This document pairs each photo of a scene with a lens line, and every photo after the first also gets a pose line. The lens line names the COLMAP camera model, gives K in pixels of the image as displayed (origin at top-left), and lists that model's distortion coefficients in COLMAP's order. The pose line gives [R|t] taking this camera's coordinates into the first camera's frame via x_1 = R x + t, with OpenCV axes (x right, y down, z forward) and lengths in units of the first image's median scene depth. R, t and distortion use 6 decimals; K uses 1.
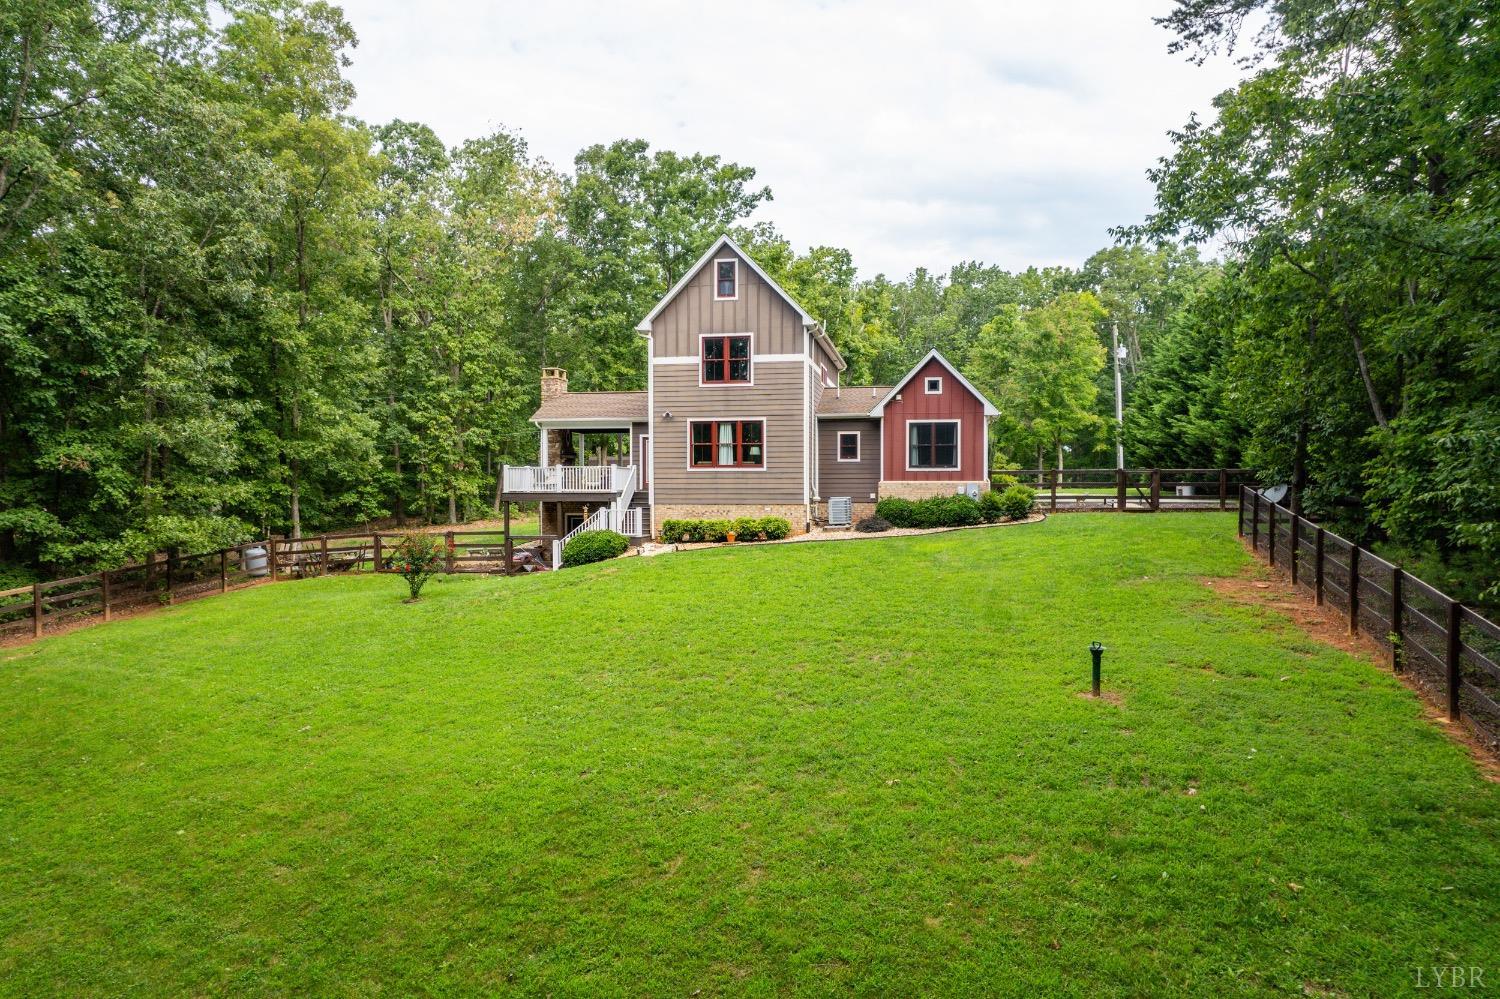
lens RADIAL K [[967.1, 0, 750.0], [0, 967.1, 499.5], [0, 0, 1]] dist [-0.083359, 0.084769]
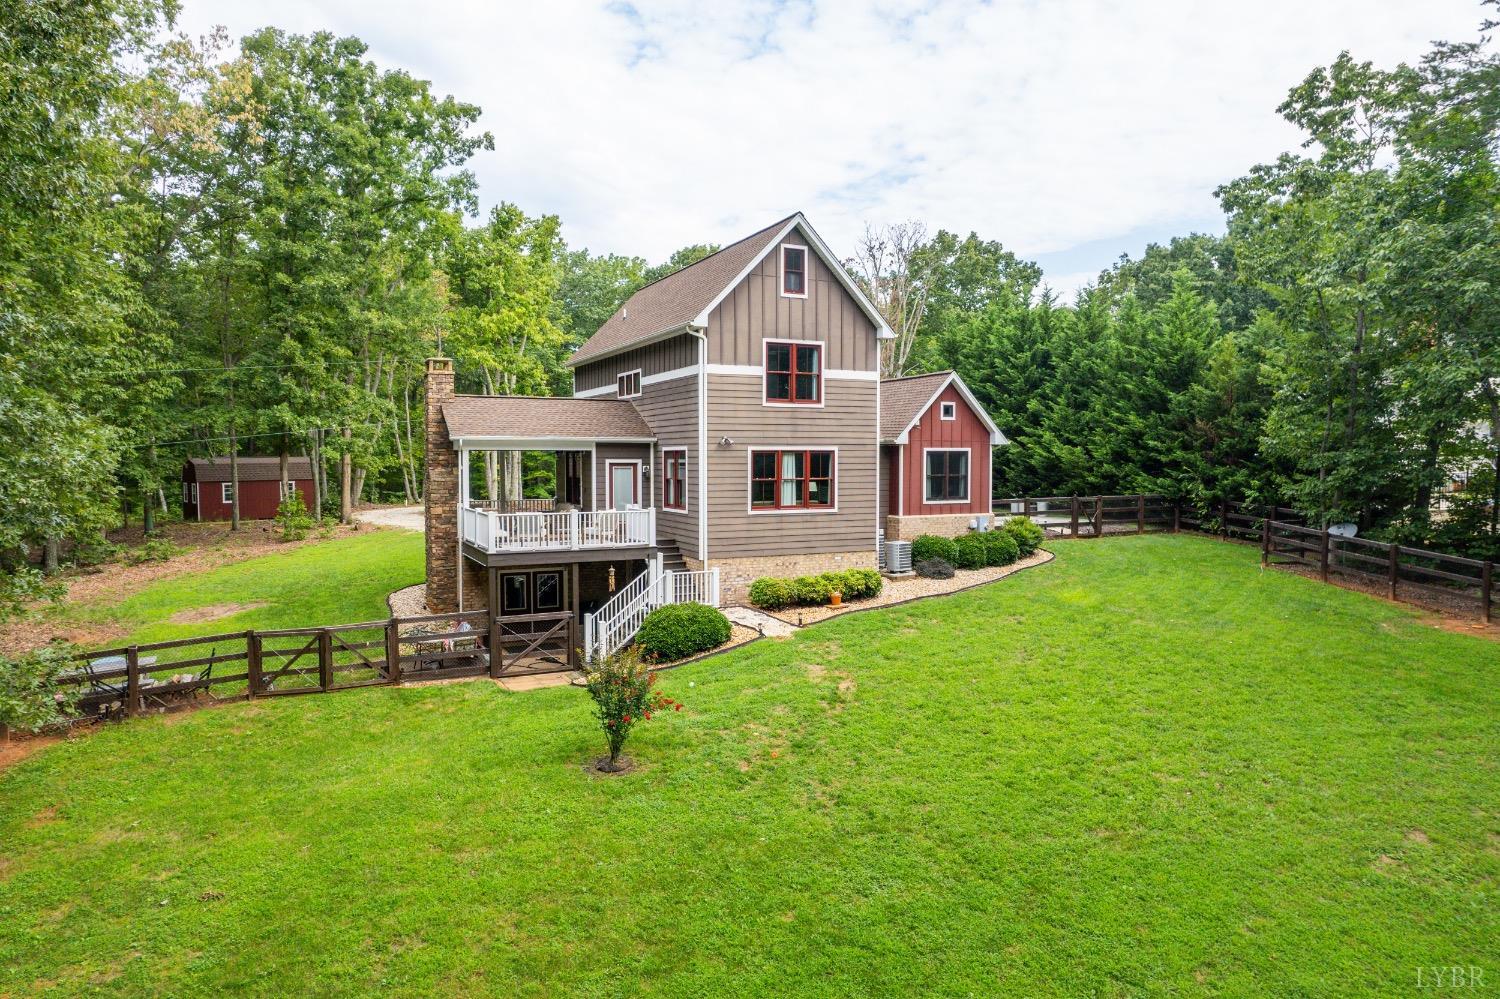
lens RADIAL K [[967.1, 0, 750.0], [0, 967.1, 499.5], [0, 0, 1]] dist [-0.083359, 0.084769]
pose [[0.811649, -0.025556, 0.583586, -0.514495], [0.010206, 0.999510, 0.029576, -0.064491], [-0.584056, -0.018050, 0.811512, 0.373730]]
